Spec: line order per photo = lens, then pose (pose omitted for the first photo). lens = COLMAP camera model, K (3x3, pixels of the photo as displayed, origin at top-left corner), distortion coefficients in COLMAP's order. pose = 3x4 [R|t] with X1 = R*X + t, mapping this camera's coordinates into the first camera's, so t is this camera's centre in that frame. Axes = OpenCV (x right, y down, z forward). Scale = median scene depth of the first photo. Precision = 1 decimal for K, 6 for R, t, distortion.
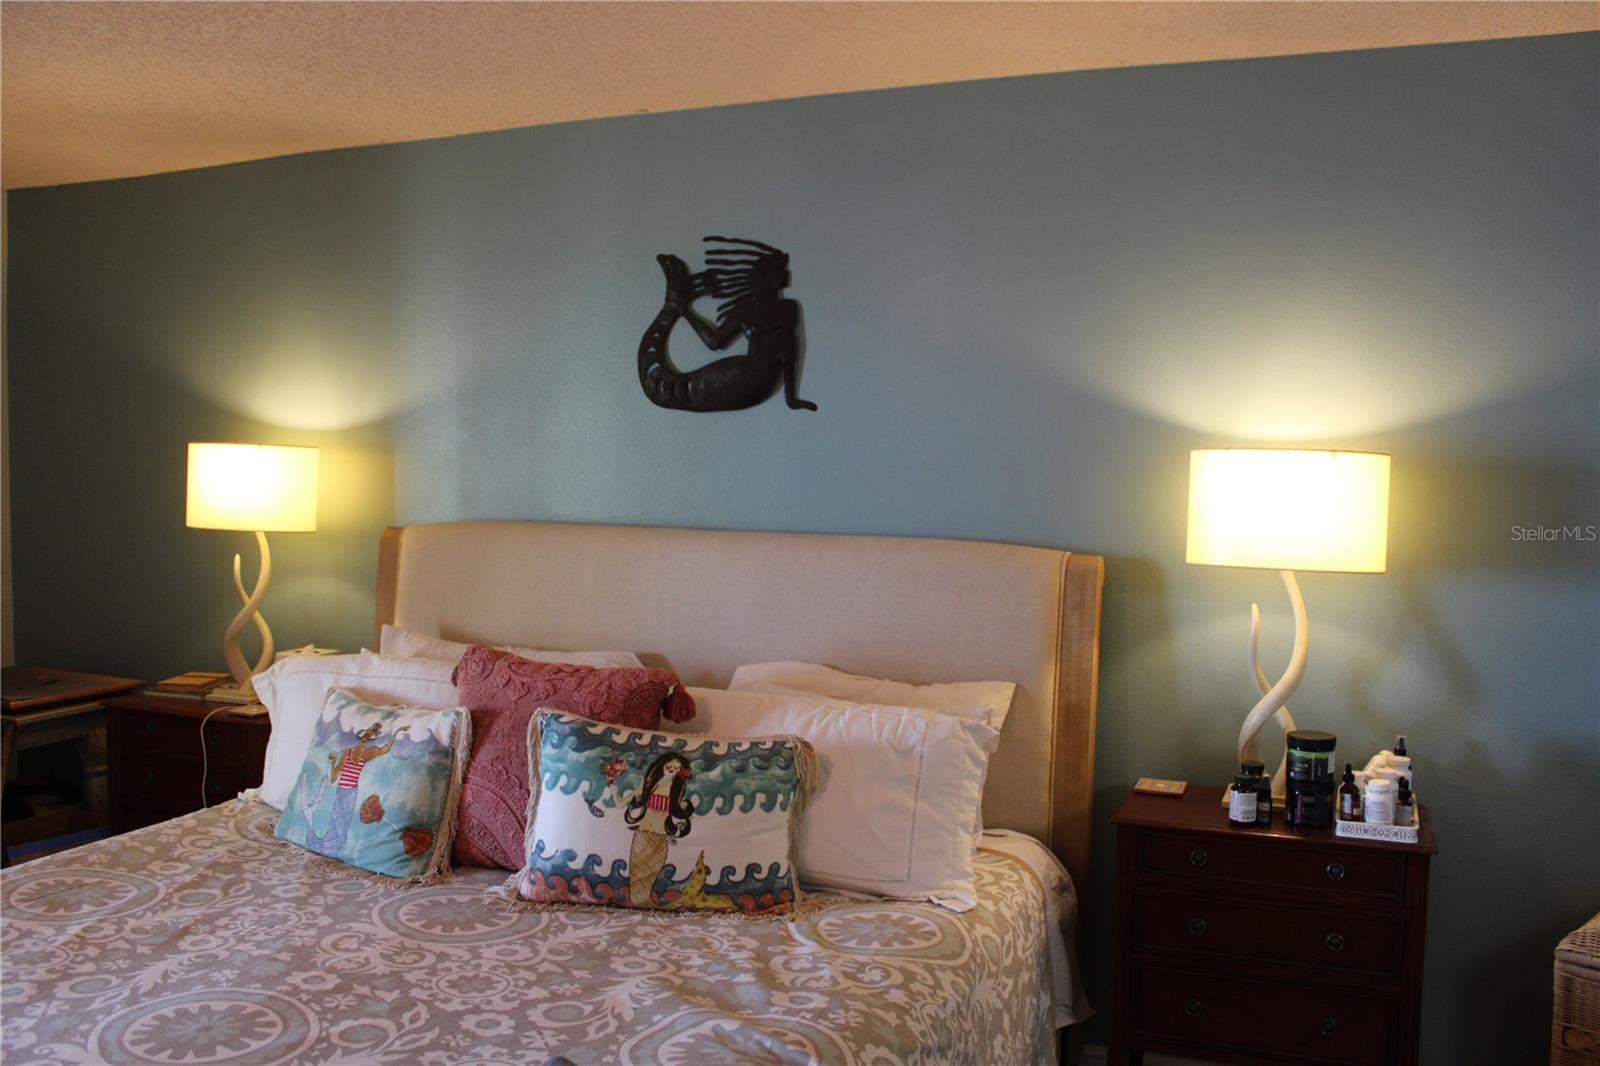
lens RADIAL K [[1328.2, 0, 808.9], [0, 1328.2, 530.7], [0, 0, 1]] dist [-0.169814, 0.146064]
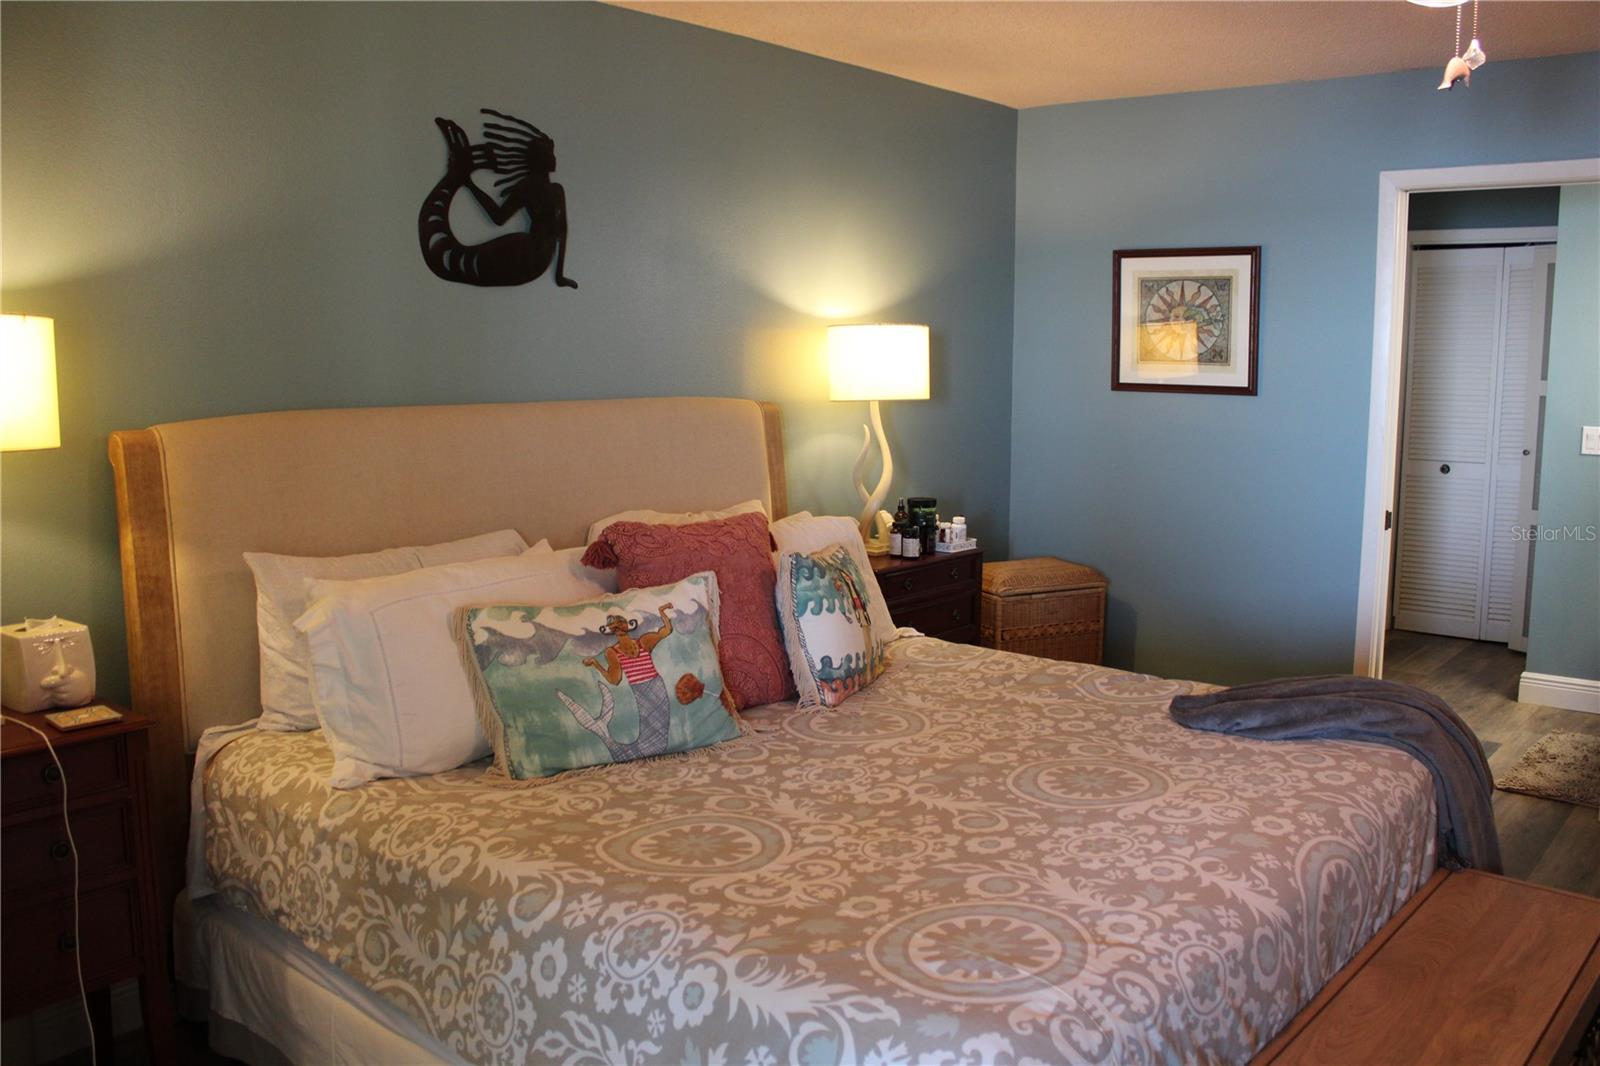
lens RADIAL K [[1328.2, 0, 808.9], [0, 1328.2, 530.7], [0, 0, 1]] dist [-0.169814, 0.146064]
pose [[0.317556, -0.143874, 0.937261, -0.983242], [0.044768, 0.989595, 0.136739, -0.031720], [-0.947182, -0.001463, 0.320693, 0.463620]]
